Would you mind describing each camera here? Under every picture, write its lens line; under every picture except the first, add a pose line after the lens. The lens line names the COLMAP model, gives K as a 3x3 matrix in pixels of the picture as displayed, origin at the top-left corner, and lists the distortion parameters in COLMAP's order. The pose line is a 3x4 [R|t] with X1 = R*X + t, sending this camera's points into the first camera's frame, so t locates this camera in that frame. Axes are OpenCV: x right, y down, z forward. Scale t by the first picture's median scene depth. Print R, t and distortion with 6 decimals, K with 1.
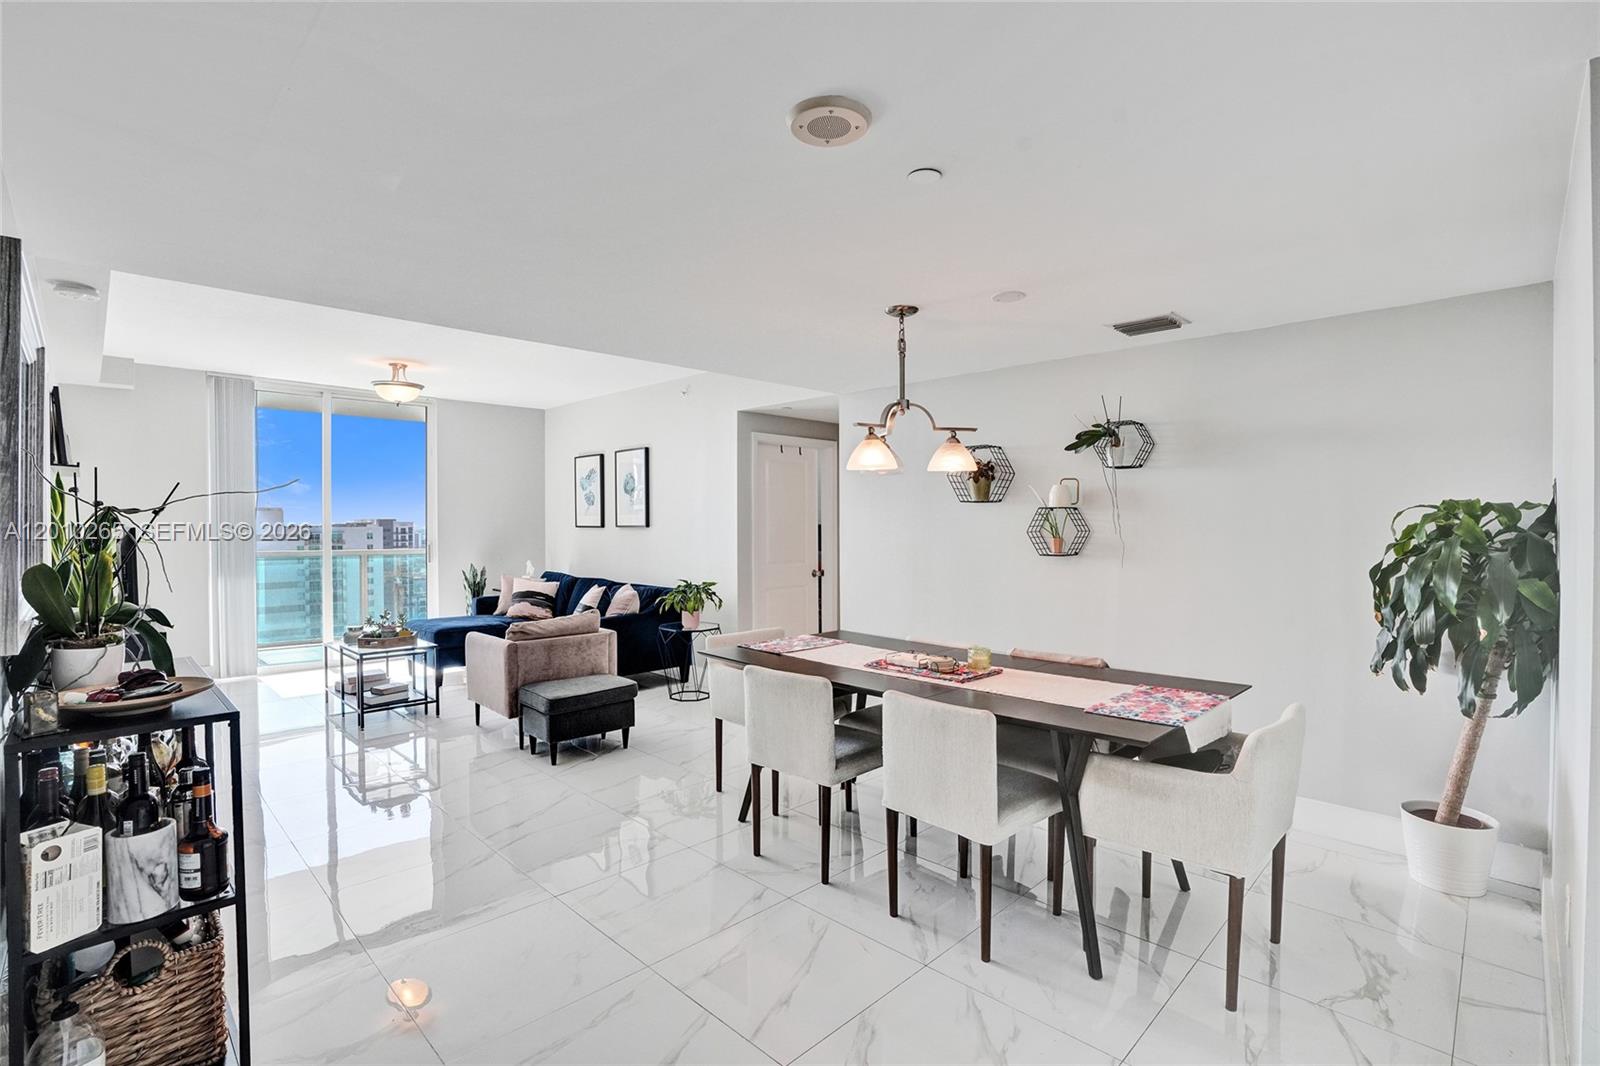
lens RADIAL K [[758.9, 0, 795.4], [0, 758.9, 528.7], [0, 0, 1]] dist [-0.048232, 0.028752]
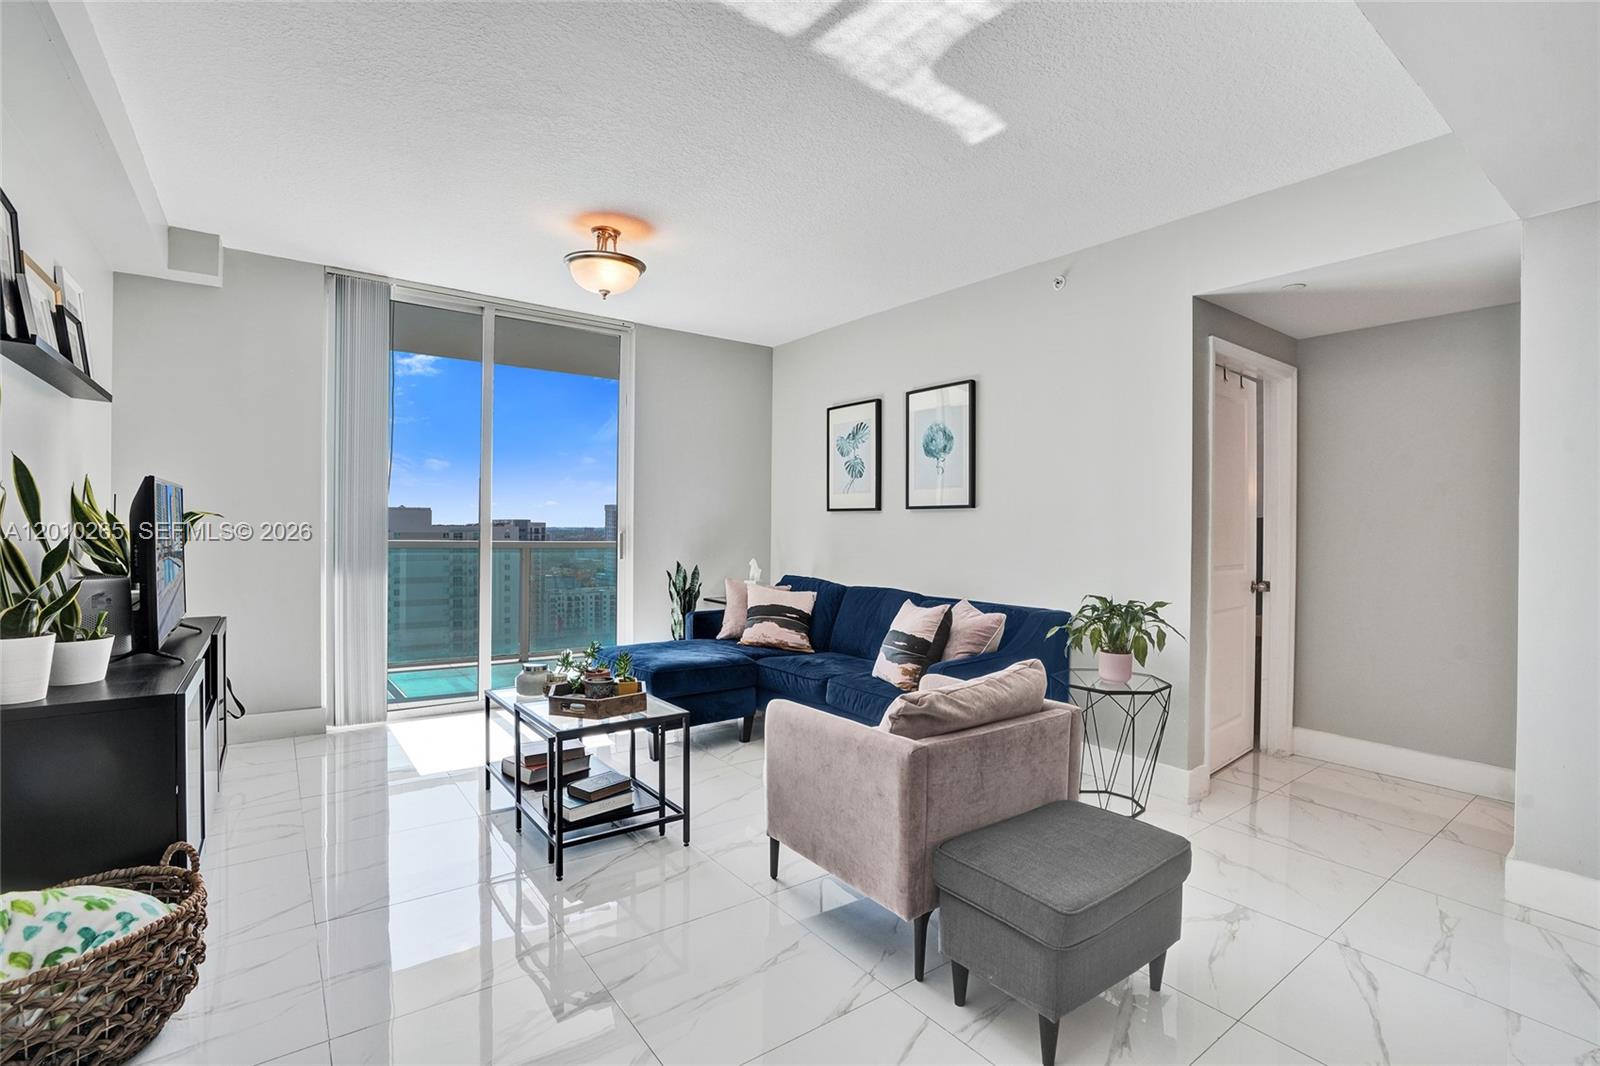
lens RADIAL K [[752.0, 0, 806.9], [0, 752.0, 529.0], [0, 0, 1]] dist [-0.056509, 0.029458]
pose [[0.991058, 0.012976, -0.132799, -0.266713], [-0.013777, 0.999892, -0.005117, 0.021928], [0.132719, 0.006901, 0.991130, 0.397403]]
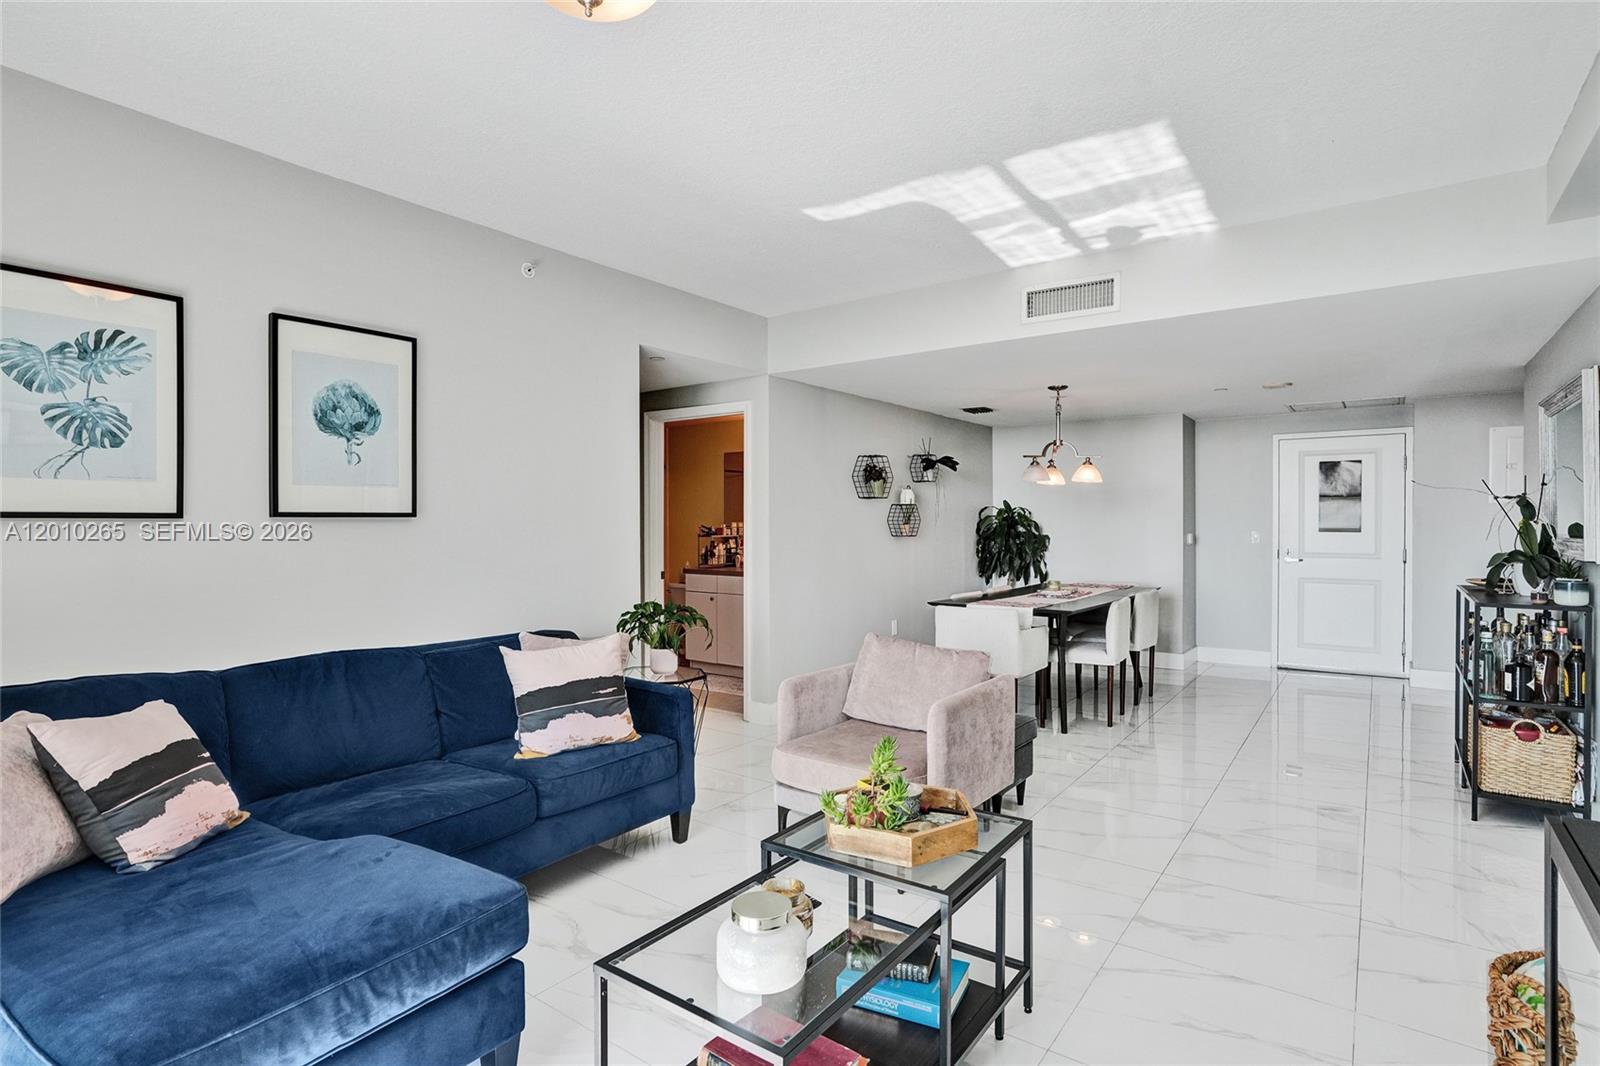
lens RADIAL K [[752.0, 0, 806.9], [0, 752.0, 529.0], [0, 0, 1]] dist [-0.056509, 0.029458]
pose [[-0.161802, -0.007949, 0.986791, -0.719172], [0.013114, 0.999862, 0.010205, 0.004037], [-0.986736, 0.014592, -0.161675, 0.904827]]
